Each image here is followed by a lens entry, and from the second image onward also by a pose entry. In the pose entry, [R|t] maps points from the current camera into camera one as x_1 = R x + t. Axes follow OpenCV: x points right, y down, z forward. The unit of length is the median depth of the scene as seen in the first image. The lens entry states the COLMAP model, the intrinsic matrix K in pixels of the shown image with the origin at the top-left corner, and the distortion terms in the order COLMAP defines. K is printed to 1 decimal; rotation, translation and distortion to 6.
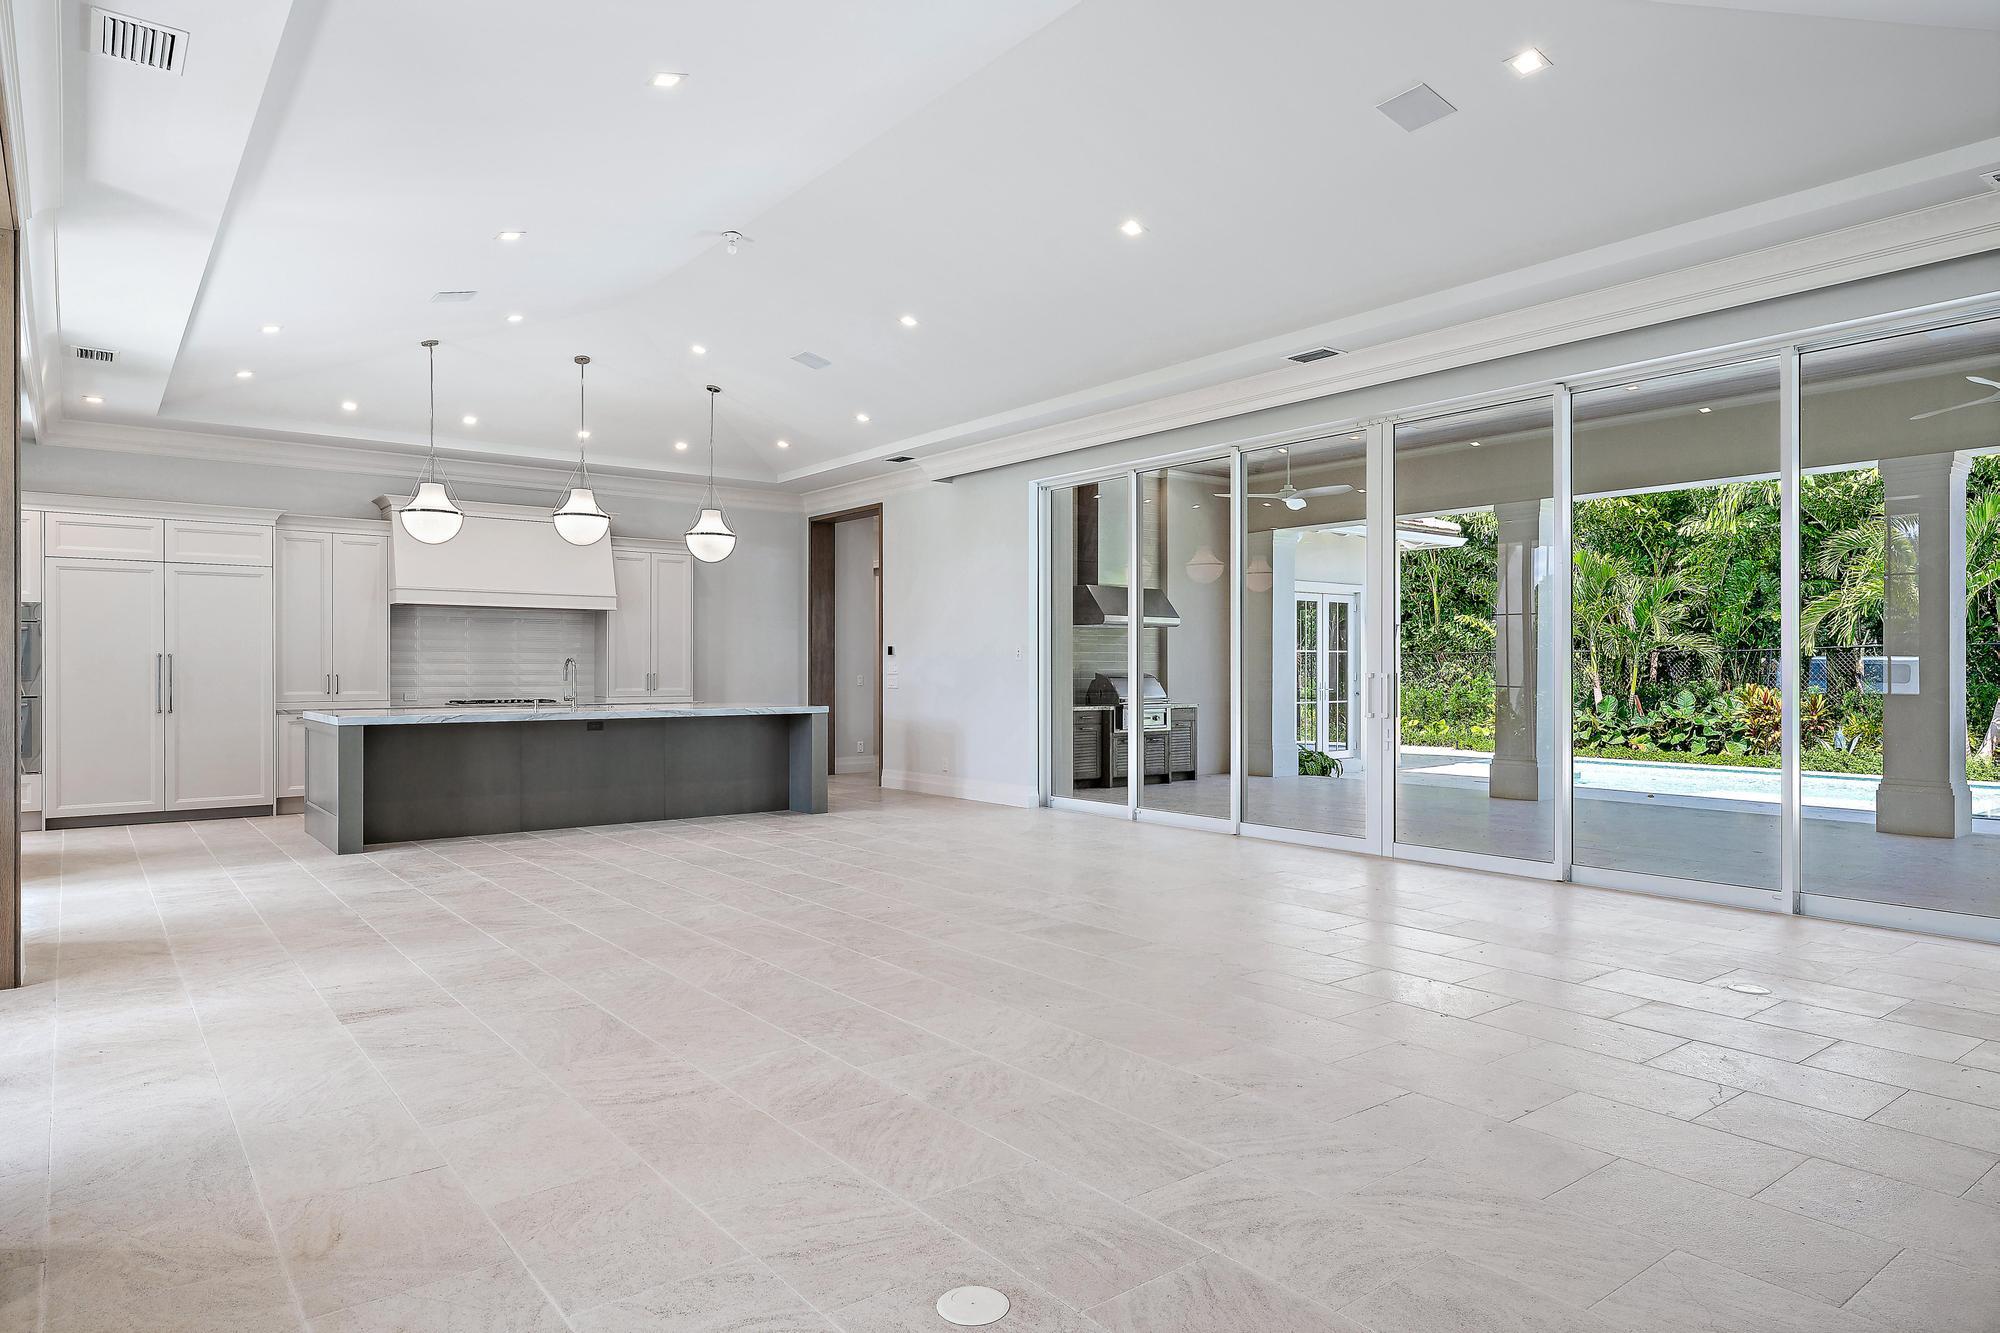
lens RADIAL K [[1207.6, 0, 1000.8], [0, 1207.6, 671.3], [0, 0, 1]] dist [0.000112, -0.000102]
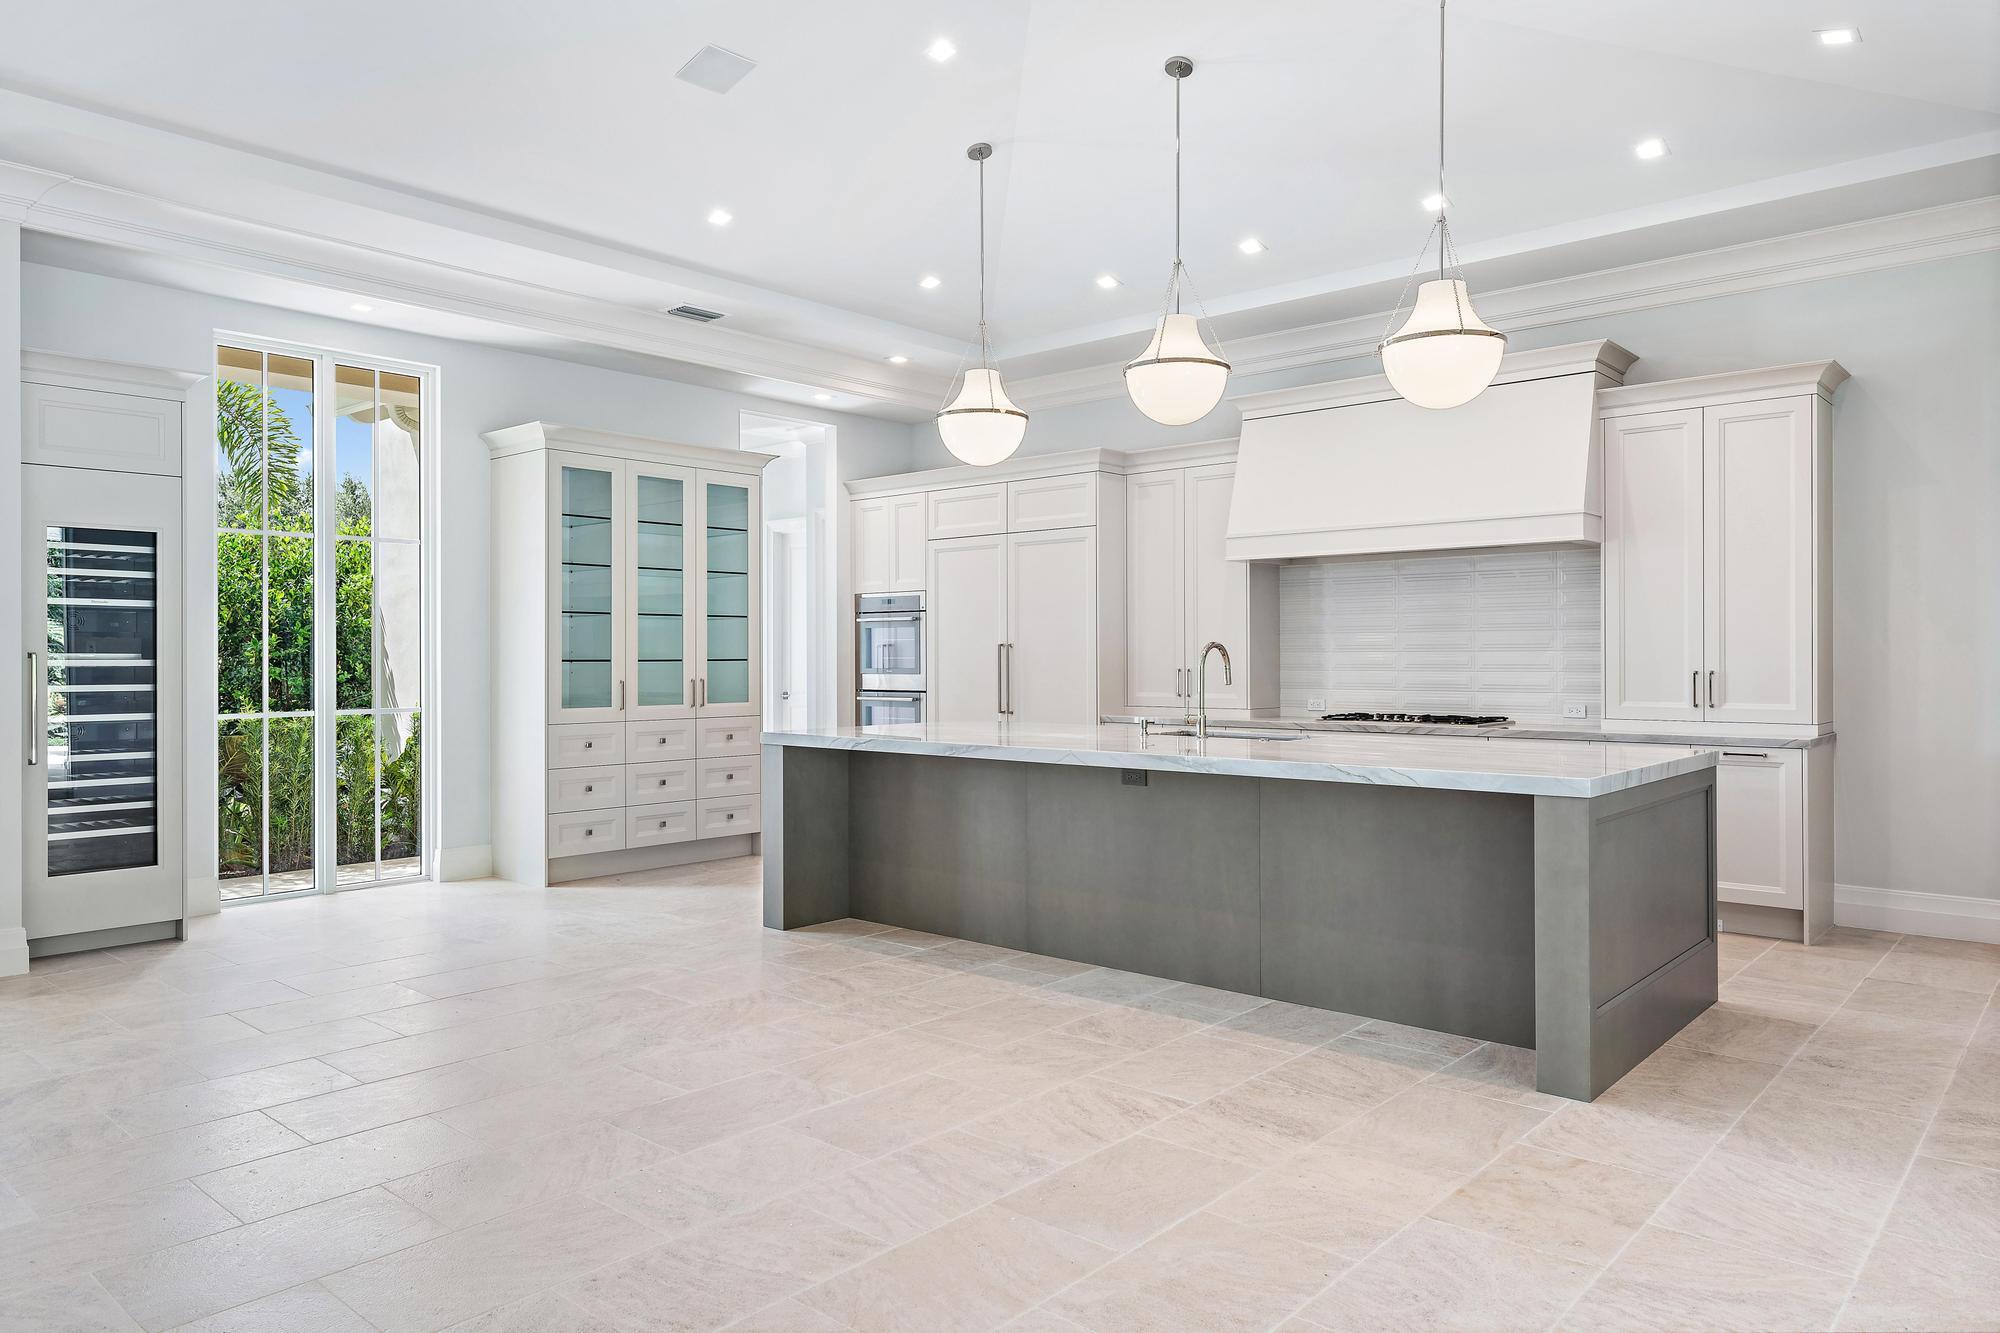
lens RADIAL K [[1303.7, 0, 993.5], [0, 1303.7, 660.3], [0, 0, 1]] dist [0.005224, 0.000598]
pose [[0.187947, -0.000040, -0.982179, 0.170733], [0.001490, 0.999999, 0.000244, -0.002907], [0.982178, -0.001509, 0.187947, 0.740032]]
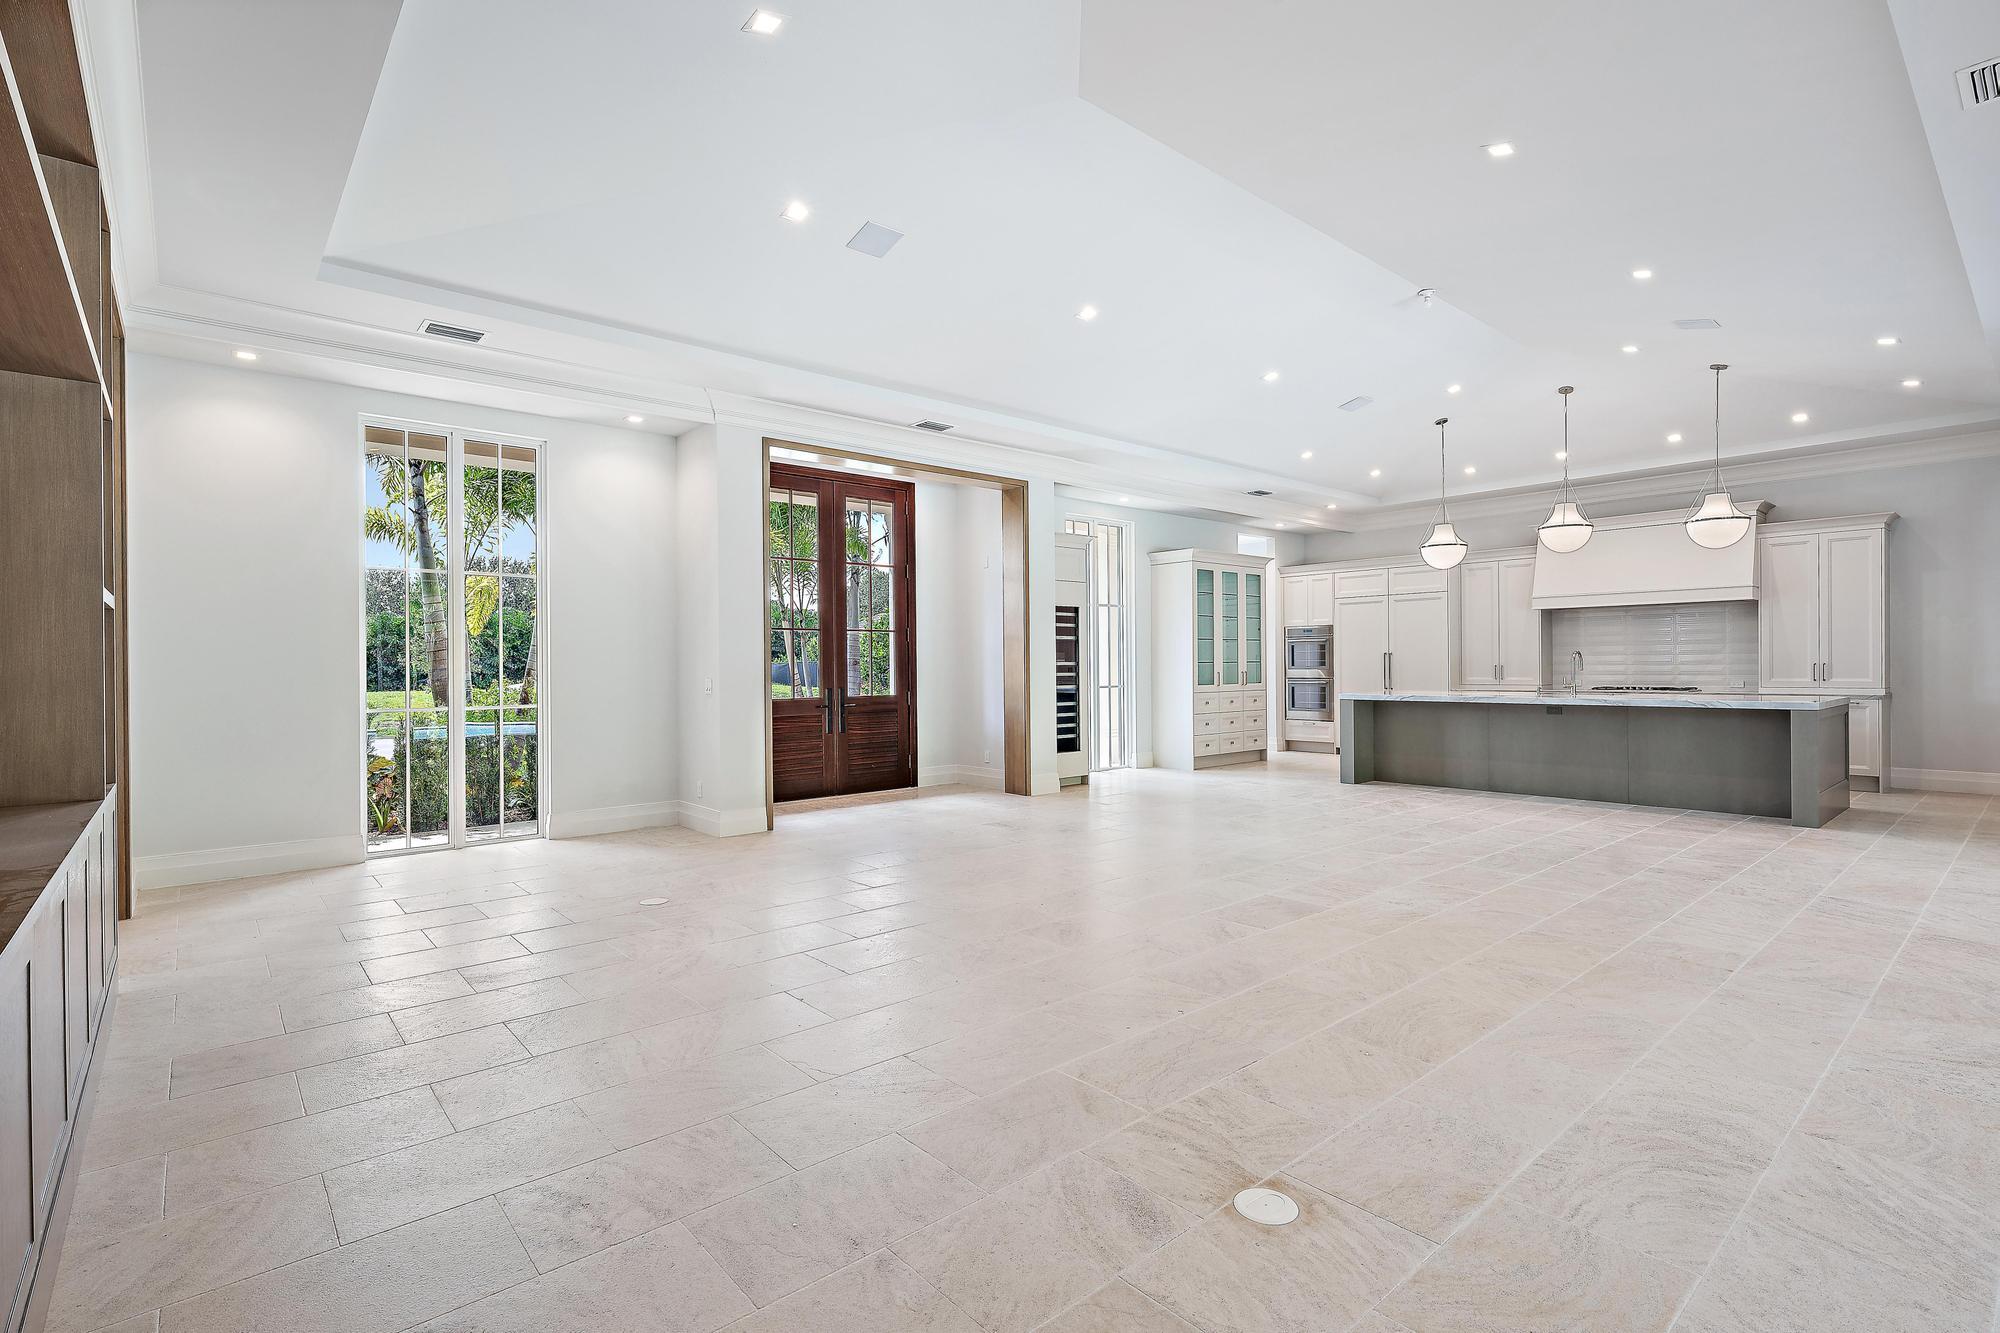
lens RADIAL K [[928.6, 0, 1009.6], [0, 928.6, 669.5], [0, 0, 1]] dist [0.012999, -0.001245]
pose [[0.065975, 0.003695, -0.997814, 0.455475], [0.007597, 0.999962, 0.004205, -0.000830], [0.997792, -0.007858, 0.065945, 0.376089]]
